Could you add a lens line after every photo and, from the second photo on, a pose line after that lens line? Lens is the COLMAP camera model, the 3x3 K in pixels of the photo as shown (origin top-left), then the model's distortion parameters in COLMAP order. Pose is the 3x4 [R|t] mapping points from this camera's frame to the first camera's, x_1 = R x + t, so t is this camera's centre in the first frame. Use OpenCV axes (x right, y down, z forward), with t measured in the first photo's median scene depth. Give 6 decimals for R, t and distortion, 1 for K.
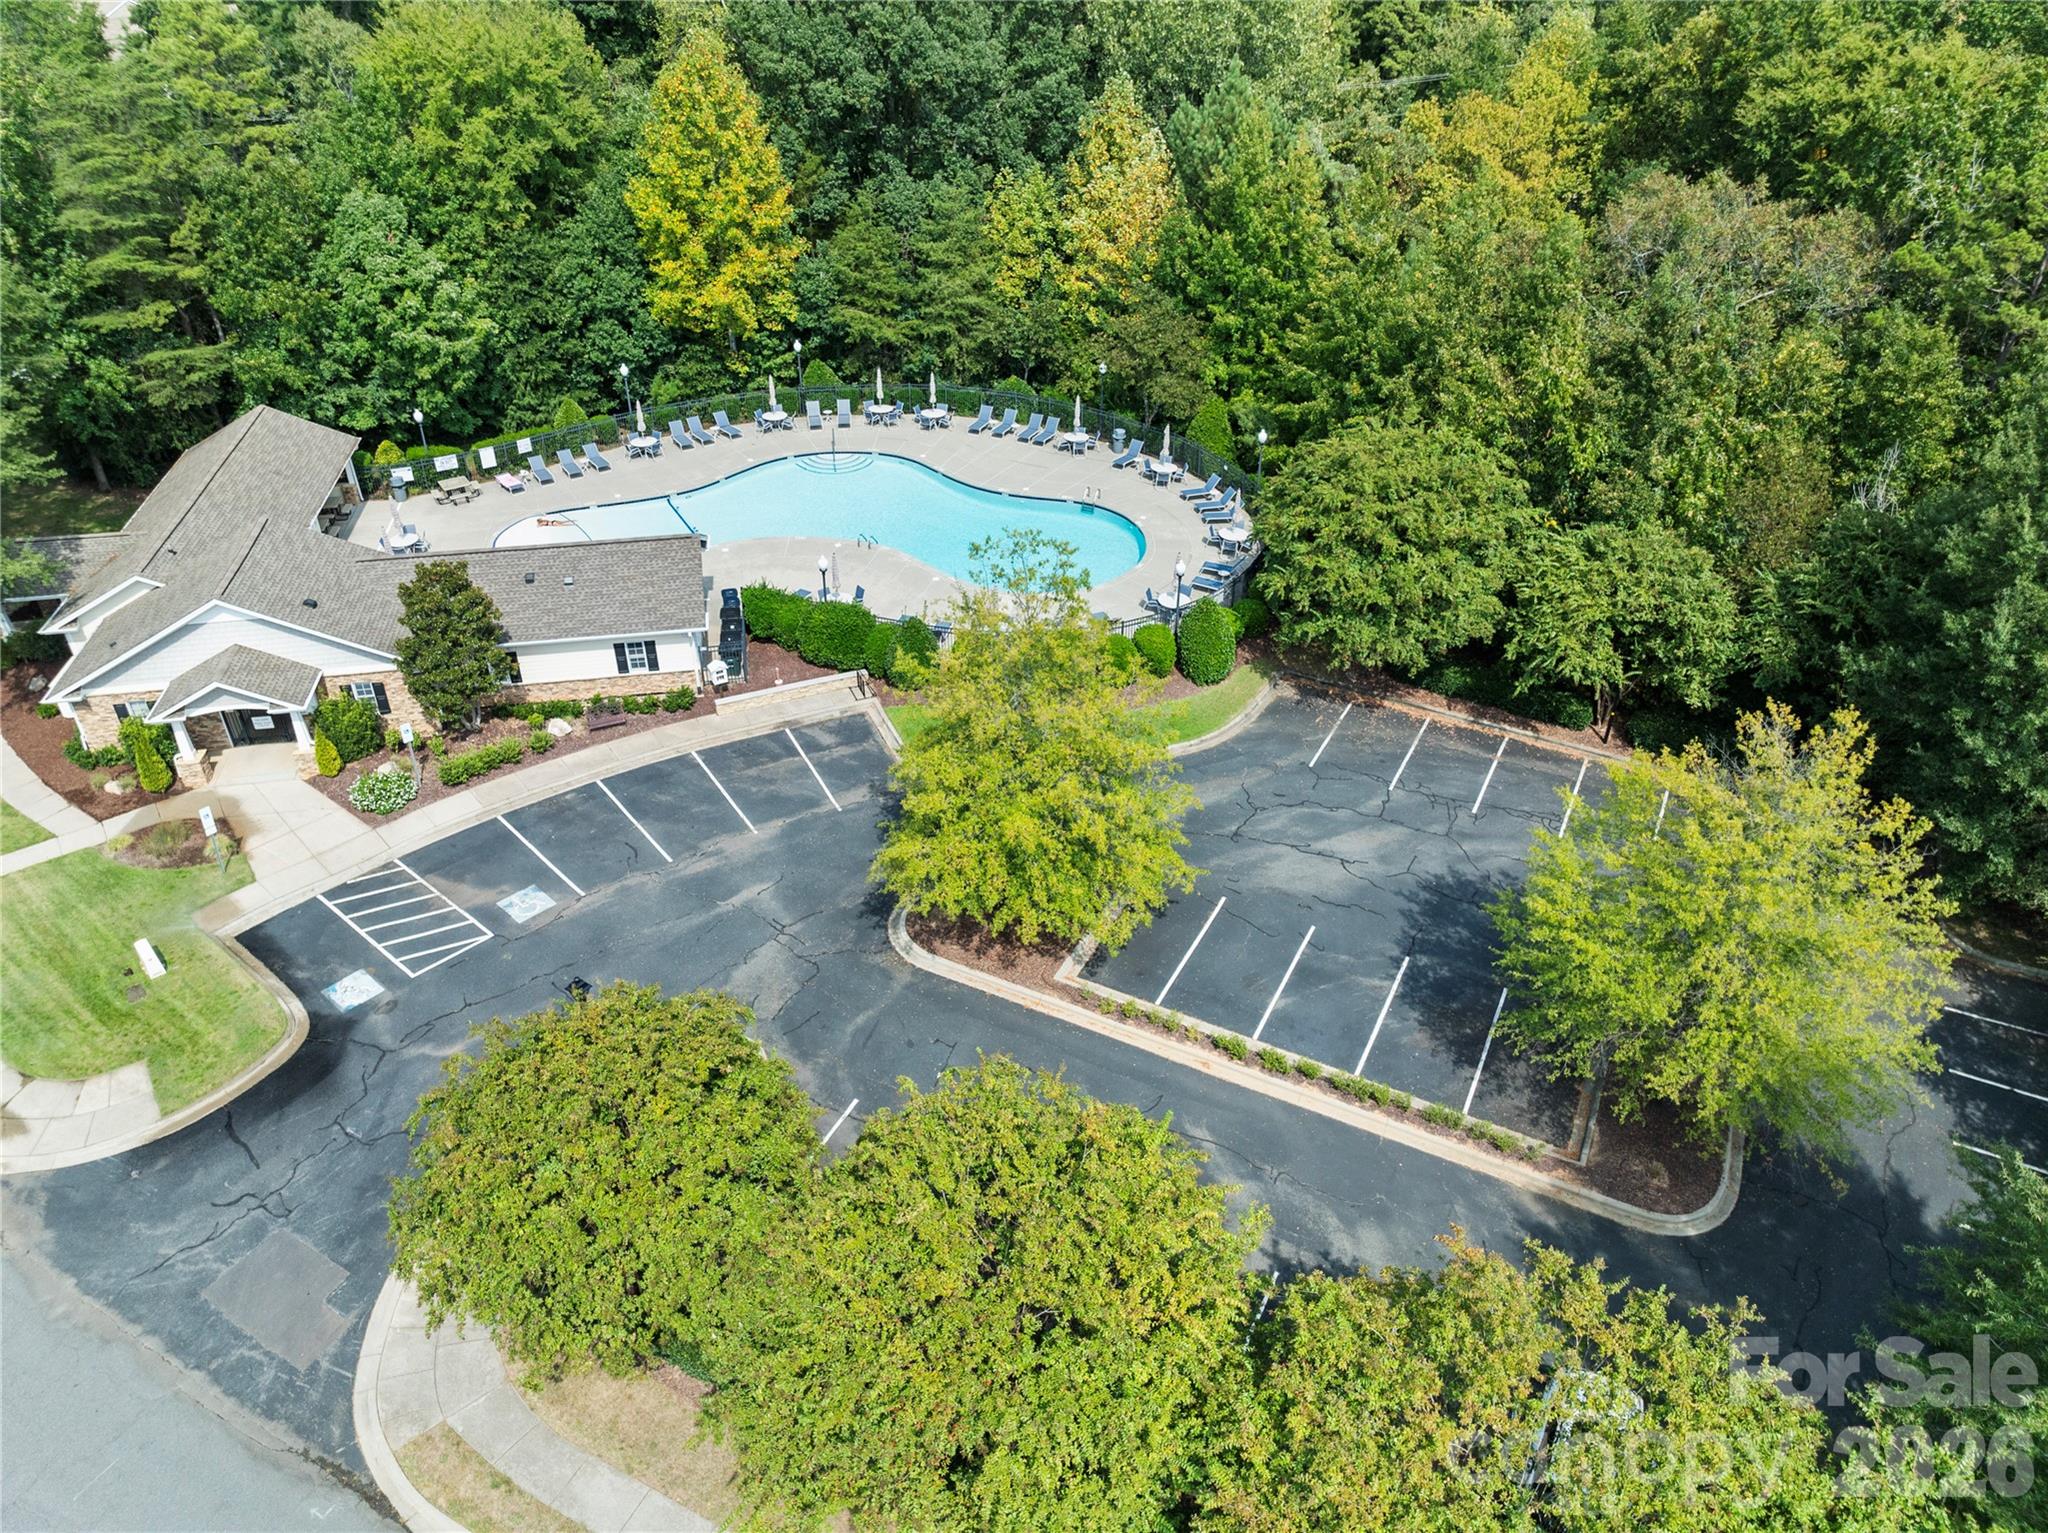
lens RADIAL K [[1428.5, 0, 1022.5], [0, 1428.5, 766.1], [0, 0, 1]] dist [-0.034559, 0.004850]
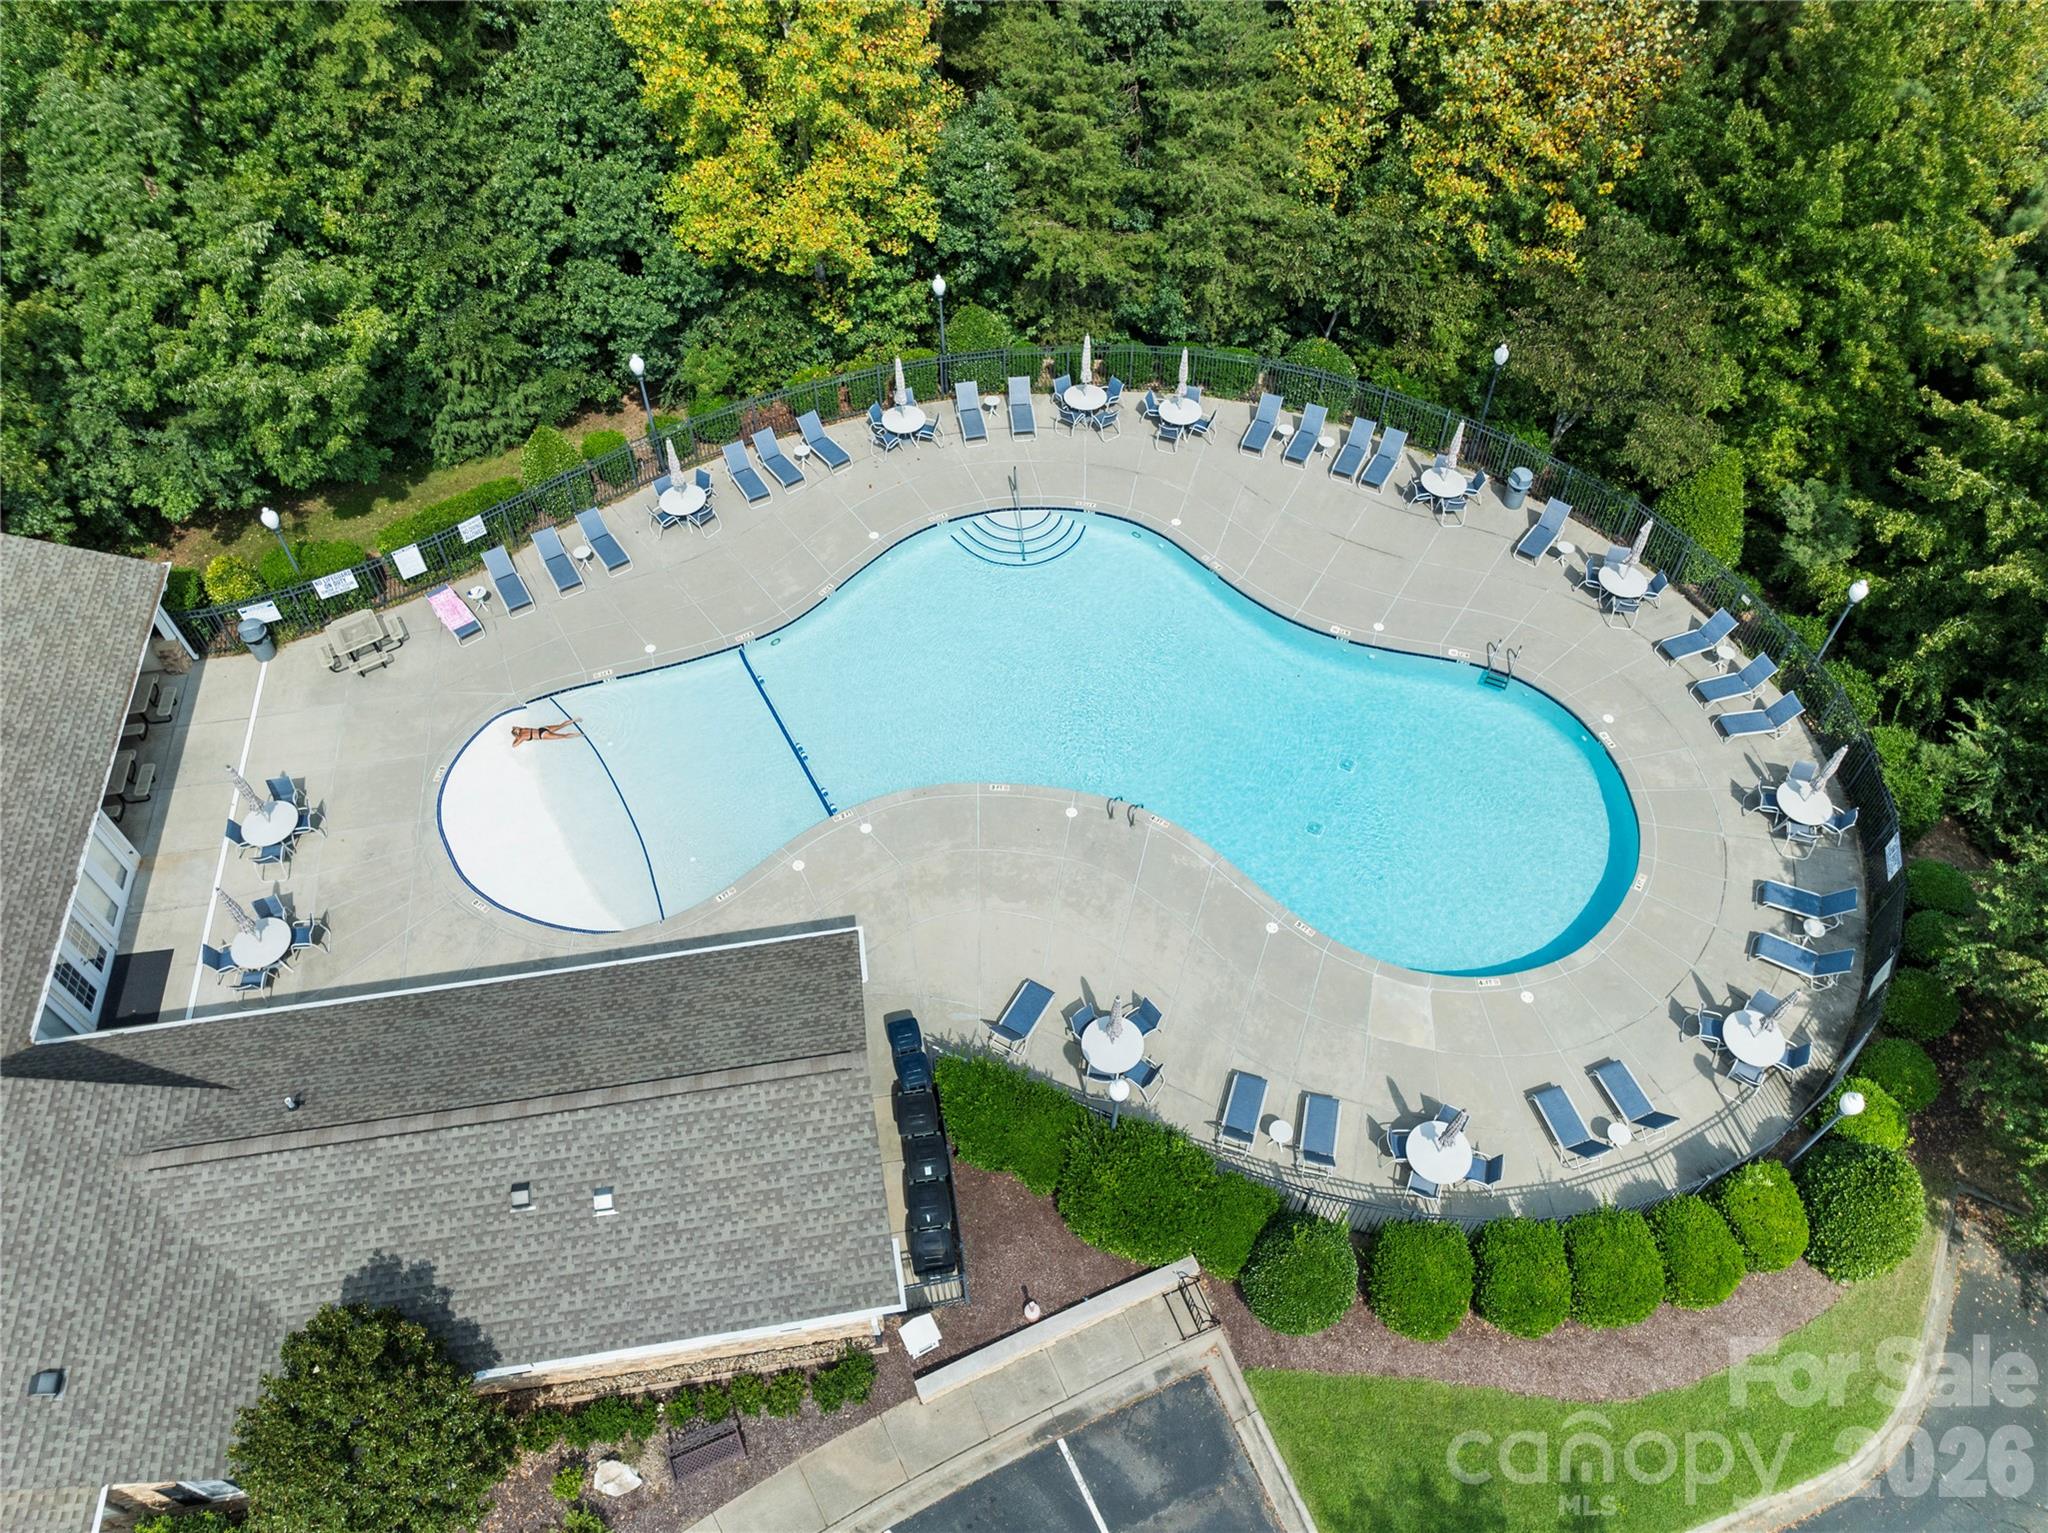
lens RADIAL K [[1428.5, 0, 1024.3], [0, 1428.5, 766.7], [0, 0, 1]] dist [-0.034559, 0.004850]
pose [[0.999988, 0.000740, -0.004890, -0.127628], [0.000749, 0.954691, 0.297599, -0.294390], [0.004889, -0.297599, 0.954678, 0.429249]]
